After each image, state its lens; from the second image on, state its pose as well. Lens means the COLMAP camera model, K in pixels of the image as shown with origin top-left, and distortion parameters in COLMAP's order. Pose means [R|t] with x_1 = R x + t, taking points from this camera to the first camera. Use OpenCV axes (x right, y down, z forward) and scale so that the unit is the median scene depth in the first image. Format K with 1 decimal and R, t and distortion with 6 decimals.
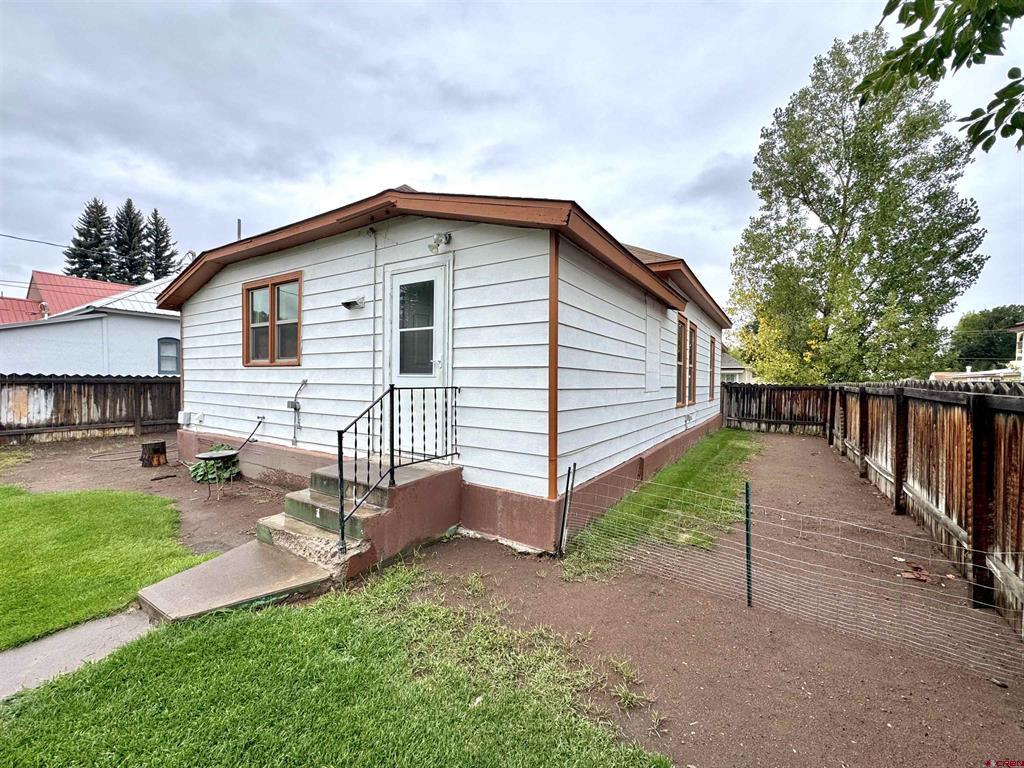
lens RADIAL K [[415.6, 0, 514.4], [0, 415.6, 397.0], [0, 0, 1]] dist [-0.011950, -0.000193]
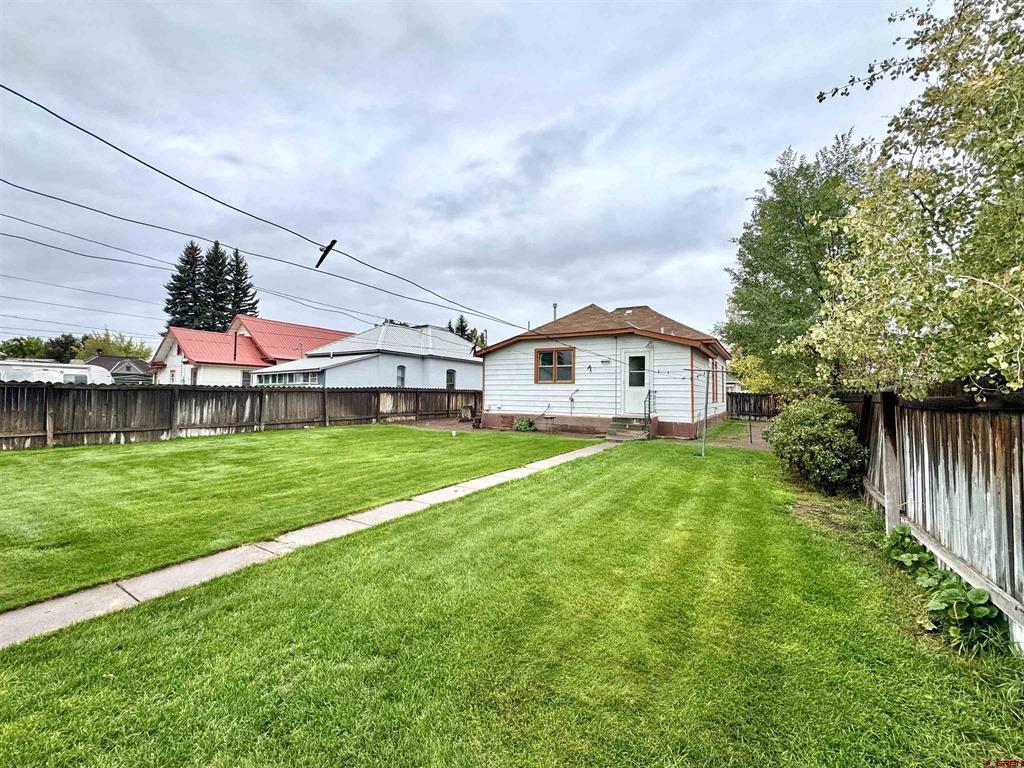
lens RADIAL K [[407.6, 0, 512.0], [0, 407.6, 384.0], [0, 0, 1]] dist [-0.002425, -0.000212]
pose [[0.999907, -0.000761, 0.013614, -0.536811], [0.001649, 0.997861, -0.065353, 0.052936], [-0.013535, 0.065369, 0.997769, -0.873697]]
